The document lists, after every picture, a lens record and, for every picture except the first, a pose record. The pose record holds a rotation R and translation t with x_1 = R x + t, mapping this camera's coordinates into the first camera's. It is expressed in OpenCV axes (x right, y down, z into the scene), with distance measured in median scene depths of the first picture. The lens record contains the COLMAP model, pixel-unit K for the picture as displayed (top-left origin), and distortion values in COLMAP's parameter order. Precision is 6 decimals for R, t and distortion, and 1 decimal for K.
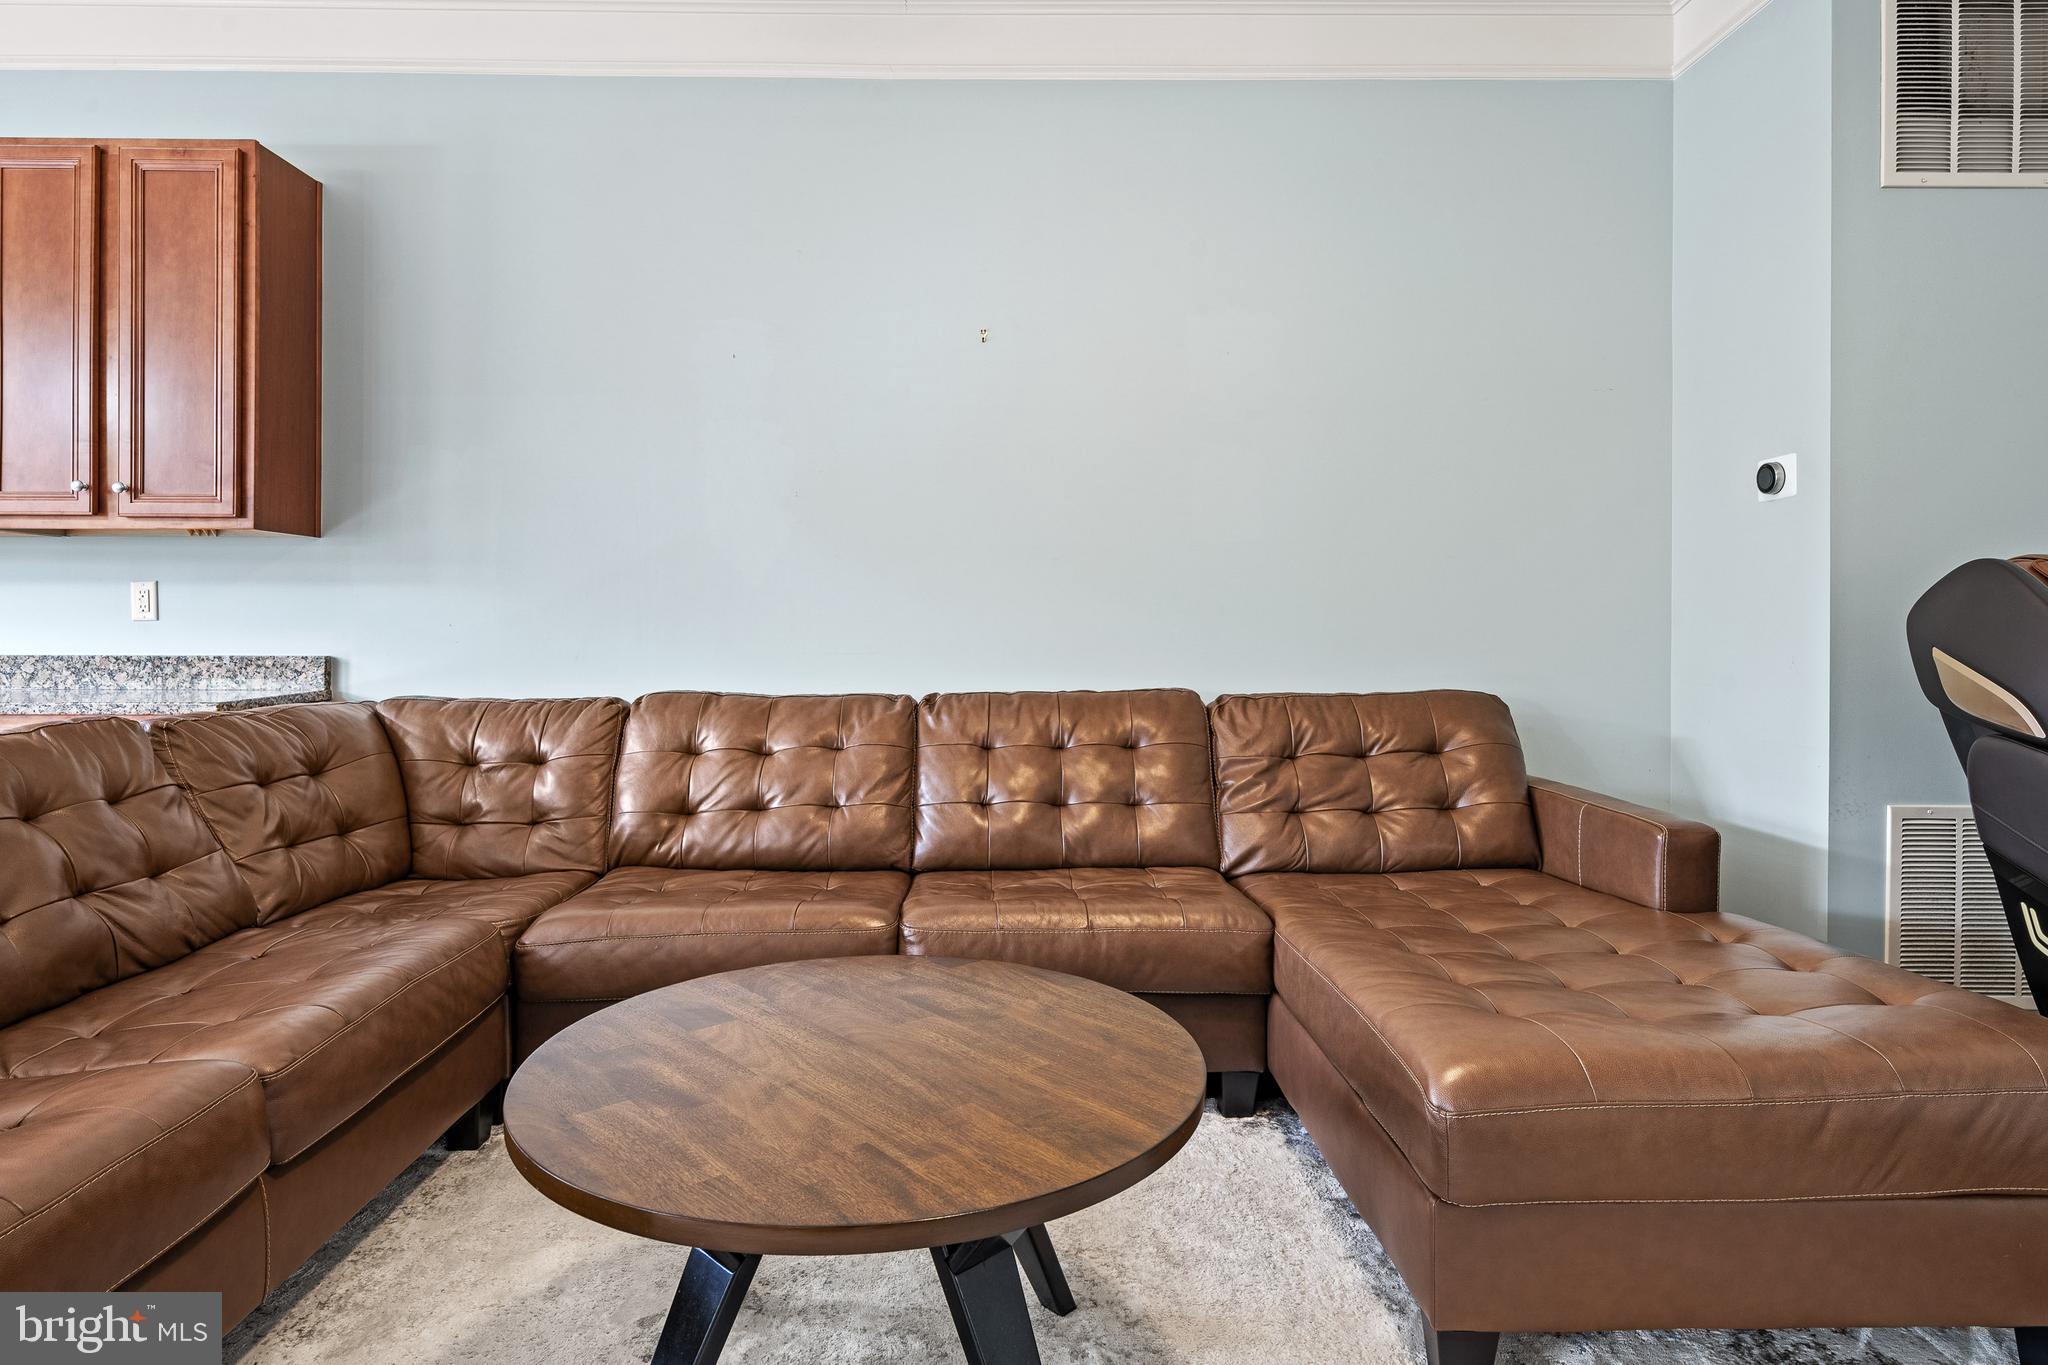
lens RADIAL K [[1073.5, 0, 1016.0], [0, 1073.5, 630.8], [0, 0, 1]] dist [-0.001642, 0.000472]
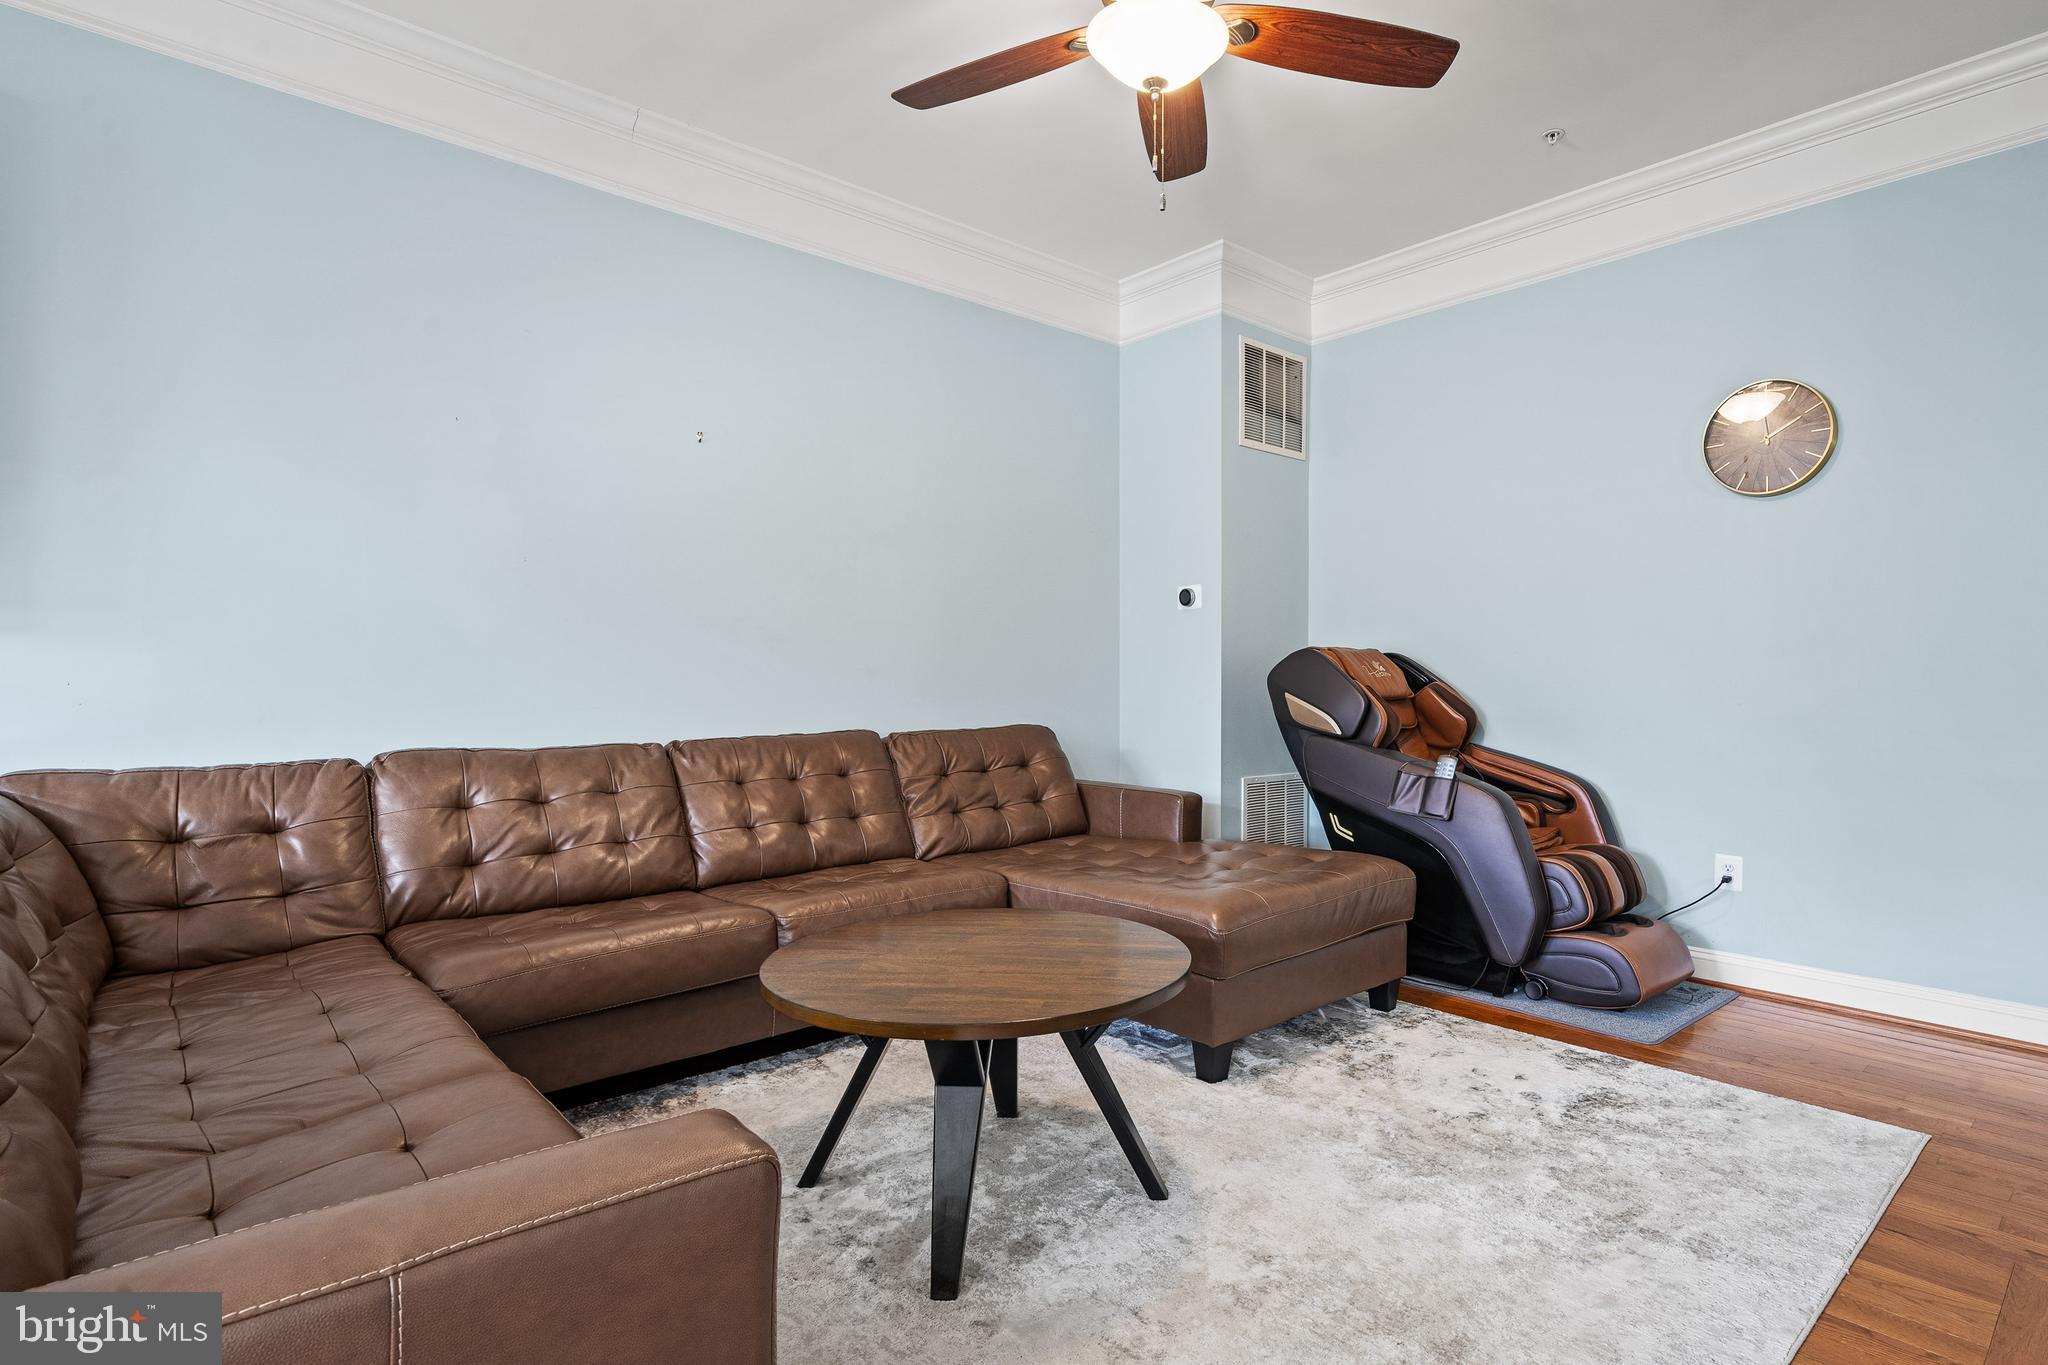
lens RADIAL K [[996.9, 0, 1033.9], [0, 996.9, 688.5], [0, 0, 1]] dist [-0.000842, 0.000078]
pose [[0.767379, -0.006535, 0.641161, -0.503406], [0.004162, 0.999978, 0.005210, -0.002572], [-0.641181, -0.001330, 0.767389, -0.084944]]
